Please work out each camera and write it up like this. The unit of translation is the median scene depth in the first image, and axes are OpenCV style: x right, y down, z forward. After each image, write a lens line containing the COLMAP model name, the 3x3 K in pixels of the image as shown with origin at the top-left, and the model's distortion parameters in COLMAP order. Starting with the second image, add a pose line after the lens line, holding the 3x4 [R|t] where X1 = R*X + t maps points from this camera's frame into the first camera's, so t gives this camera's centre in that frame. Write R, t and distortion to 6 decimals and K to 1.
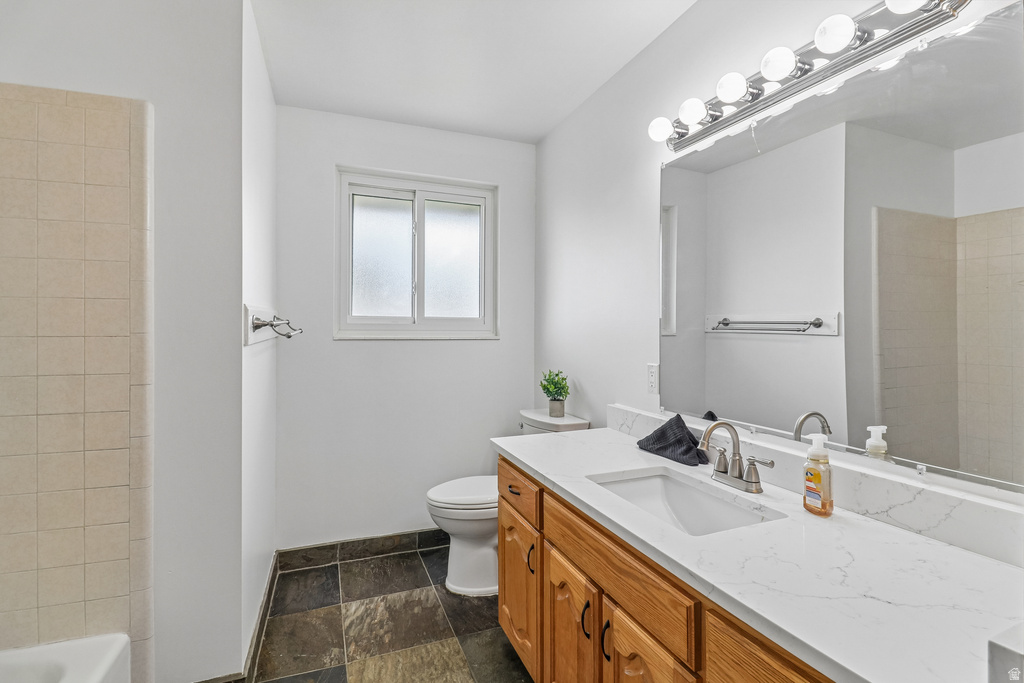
lens RADIAL K [[475.5, 0, 514.7], [0, 475.5, 335.1], [0, 0, 1]] dist [0.011978, -0.012258]
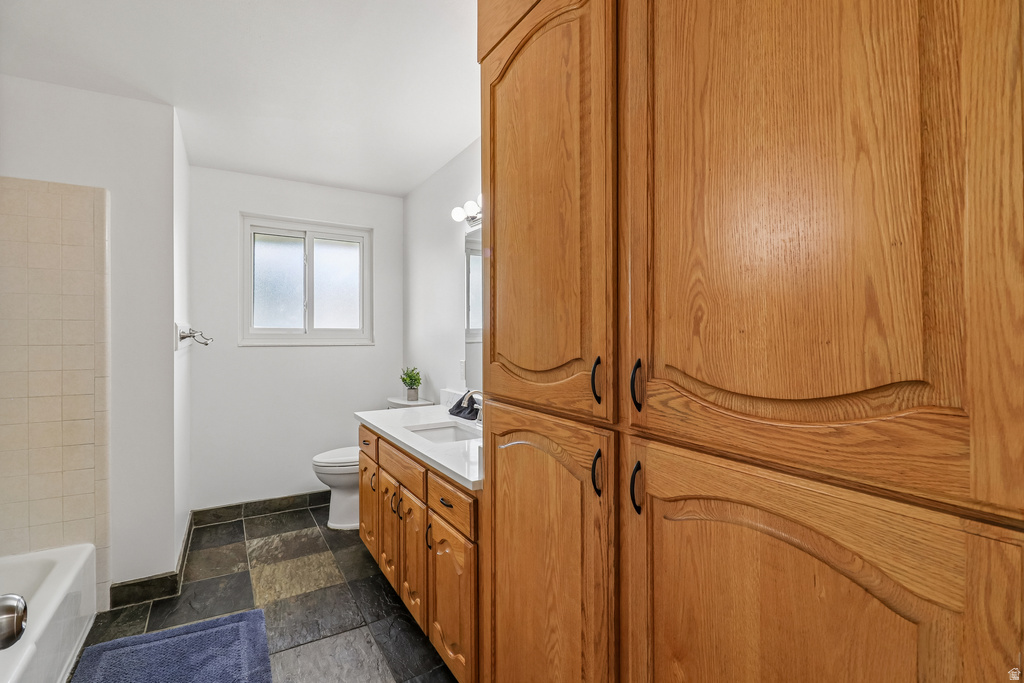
lens RADIAL K [[475.5, 0, 510.3], [0, 475.5, 338.7], [0, 0, 1]] dist [0.011978, -0.012258]
pose [[0.987208, -0.004719, 0.159369, 0.173935], [0.005330, 0.999980, -0.003406, -0.003603], [-0.159349, 0.004212, 0.987213, -0.483254]]
